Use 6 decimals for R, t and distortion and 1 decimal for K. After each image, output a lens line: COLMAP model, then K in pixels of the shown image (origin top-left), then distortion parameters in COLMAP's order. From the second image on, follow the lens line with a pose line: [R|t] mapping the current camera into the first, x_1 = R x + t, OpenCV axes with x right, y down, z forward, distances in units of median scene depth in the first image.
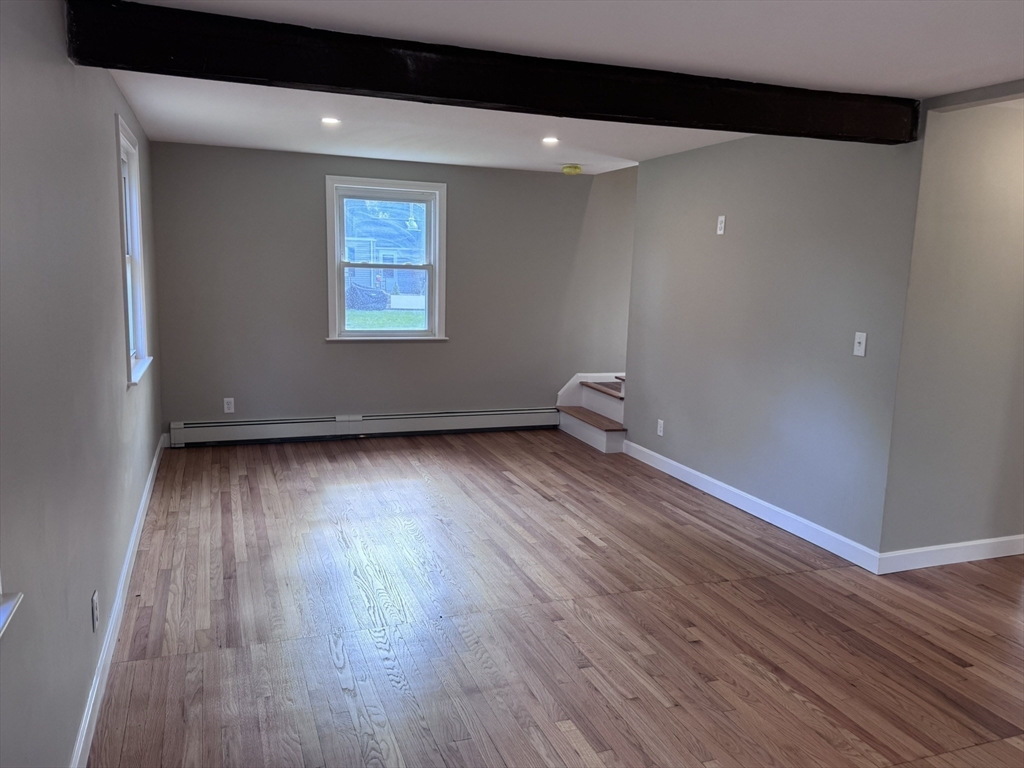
lens RADIAL K [[783.1, 0, 507.3], [0, 783.1, 380.2], [0, 0, 1]] dist [0.091536, -0.113768]
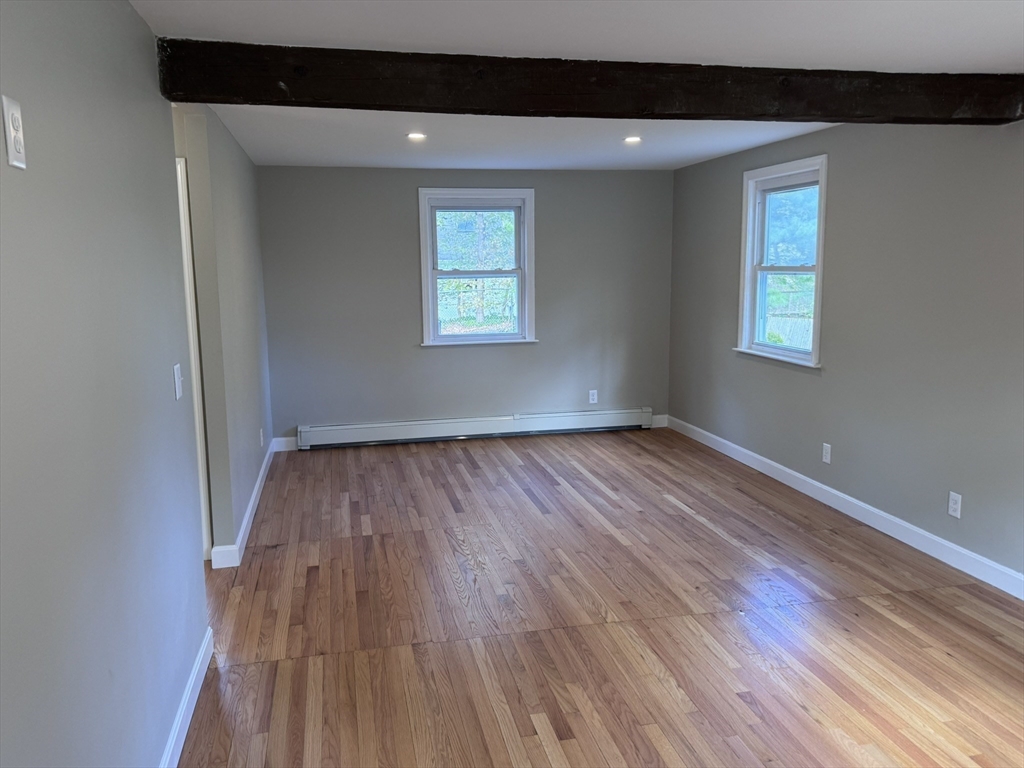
lens RADIAL K [[783.1, 0, 507.3], [0, 783.1, 380.2], [0, 0, 1]] dist [0.091536, -0.113768]
pose [[-0.990635, -0.035736, 0.131774, 0.087032], [0.005457, 0.954005, 0.299742, -0.283399], [-0.136425, 0.297654, -0.944876, 1.836715]]
